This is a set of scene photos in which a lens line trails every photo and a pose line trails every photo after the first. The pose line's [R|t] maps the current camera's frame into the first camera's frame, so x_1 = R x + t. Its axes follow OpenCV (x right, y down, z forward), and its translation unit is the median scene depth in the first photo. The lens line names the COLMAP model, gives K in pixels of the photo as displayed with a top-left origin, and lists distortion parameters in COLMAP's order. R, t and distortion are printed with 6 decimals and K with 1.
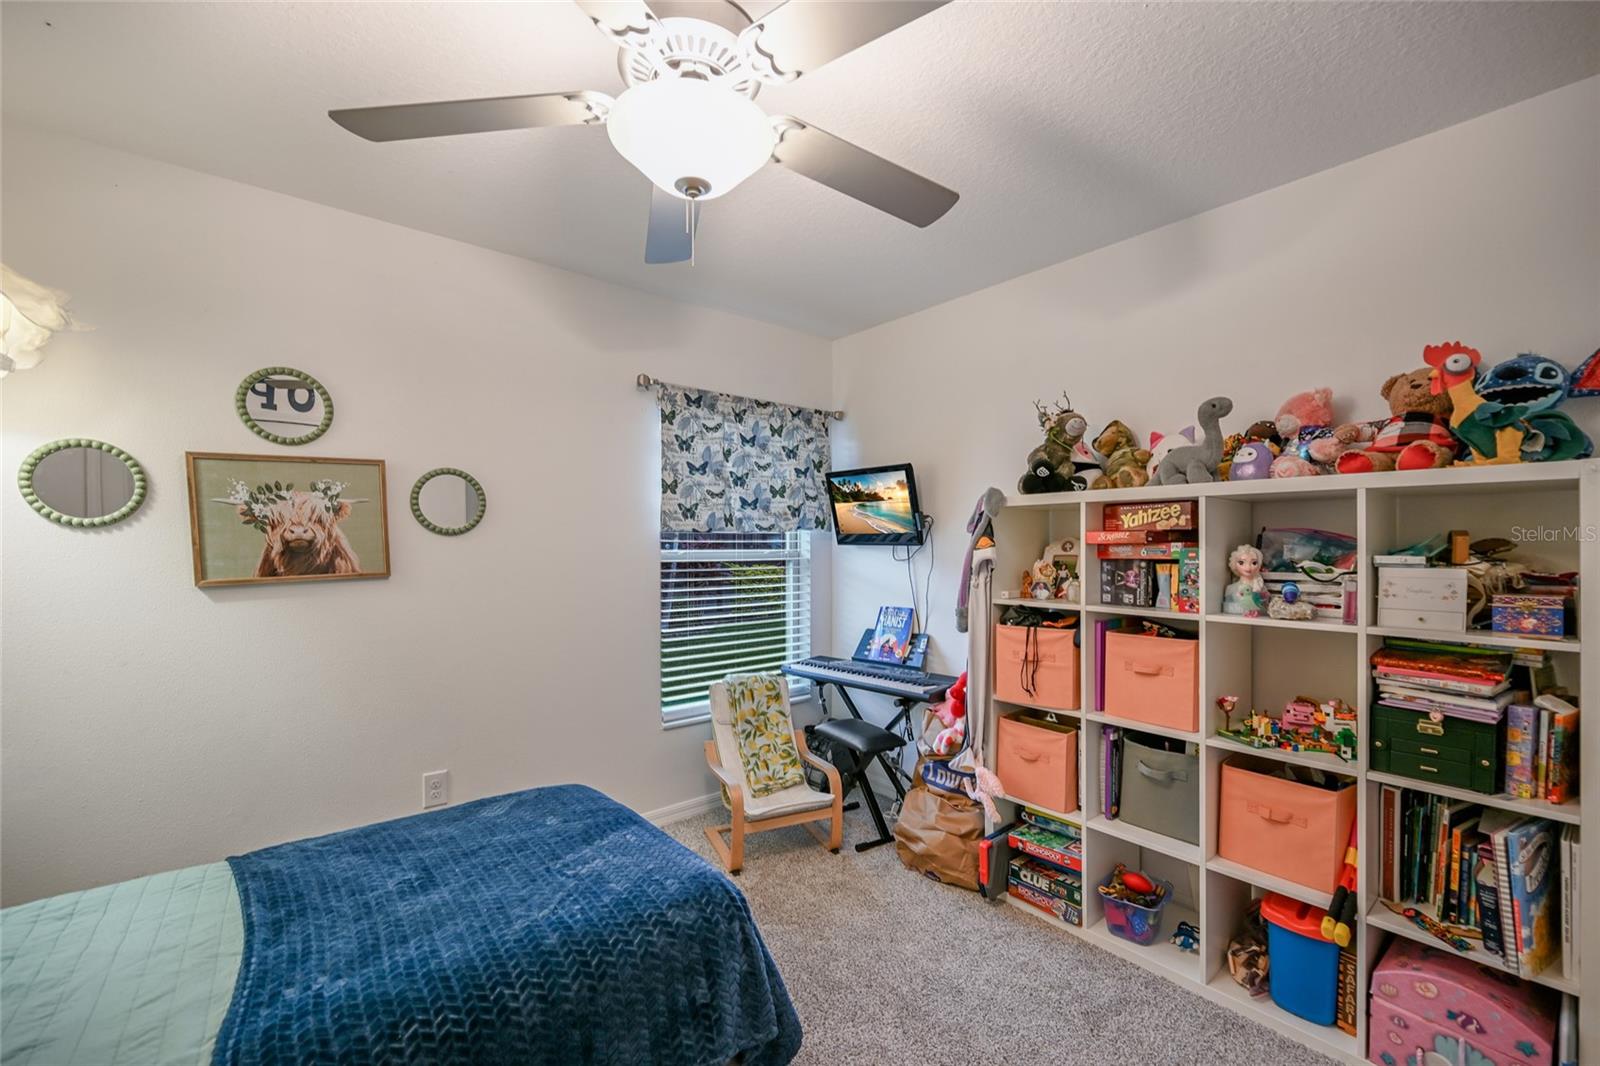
lens RADIAL K [[641.1, 0, 797.2], [0, 641.1, 562.9], [0, 0, 1]] dist [-0.001477, -0.000043]
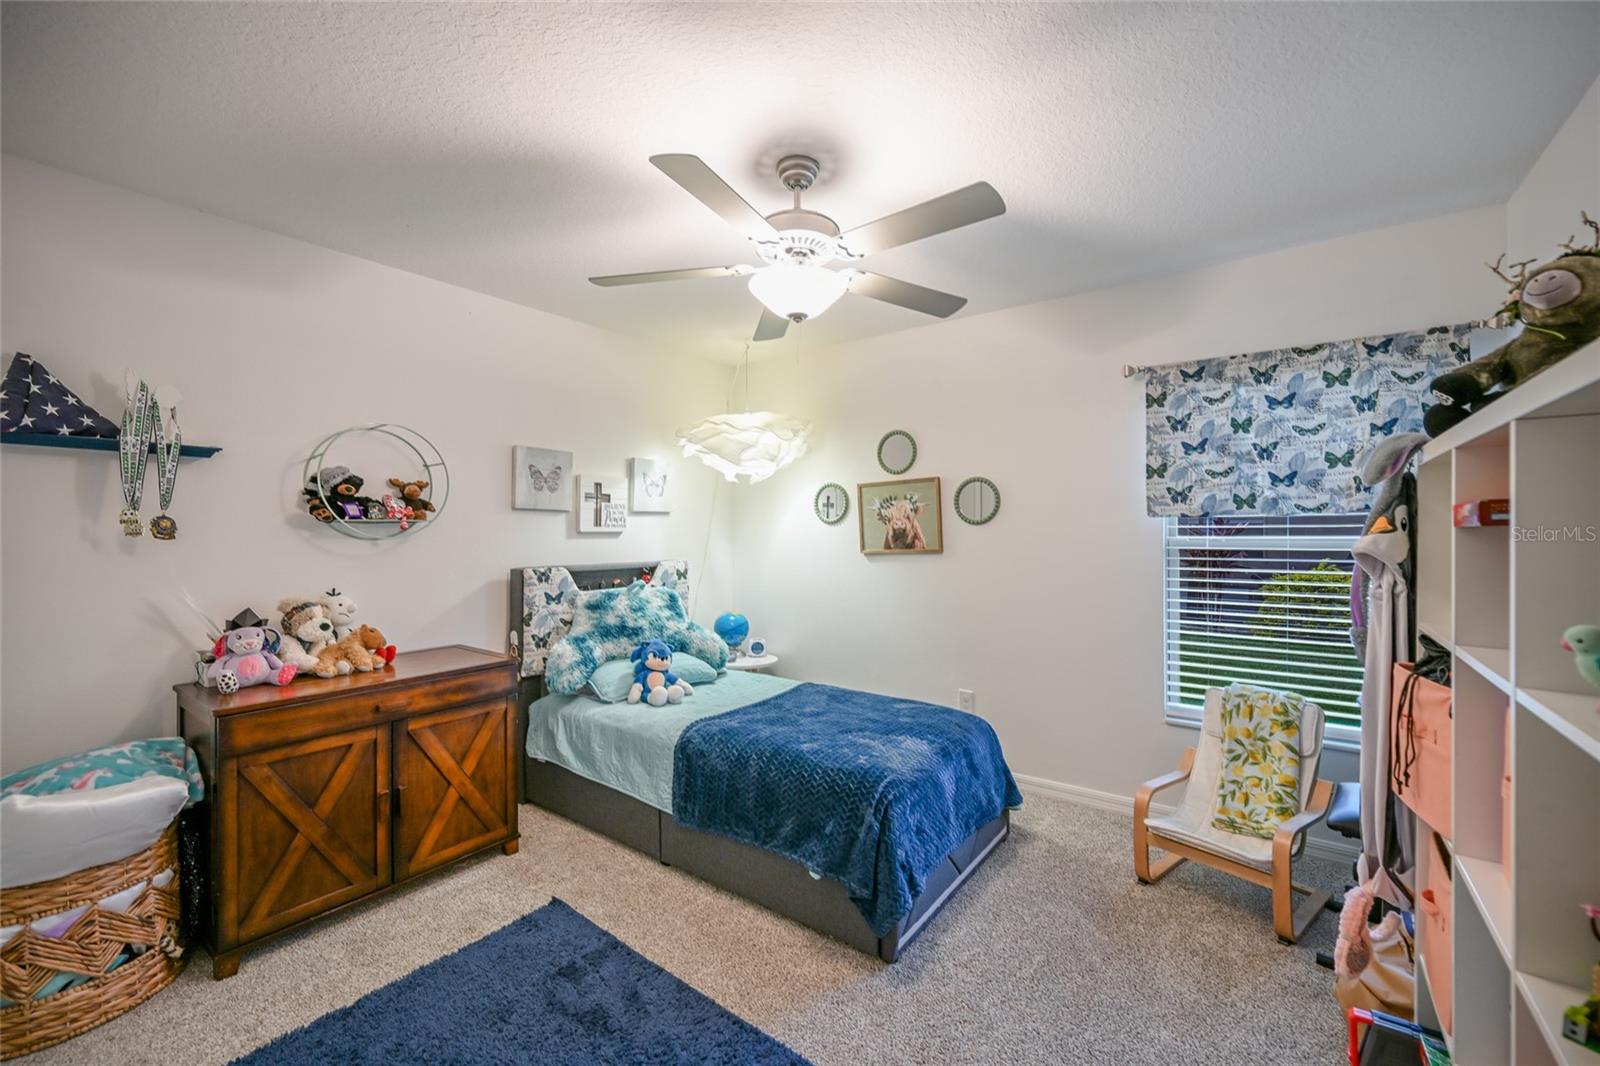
lens RADIAL K [[641.5, 0, 815.7], [0, 641.5, 528.0], [0, 0, 1]] dist [-0.007148, 0.000019]
pose [[0.254617, -0.004103, -0.967033, 0.593594], [-0.020913, 0.999734, -0.009748, -0.012057], [0.966816, 0.022705, 0.254464, 0.248135]]
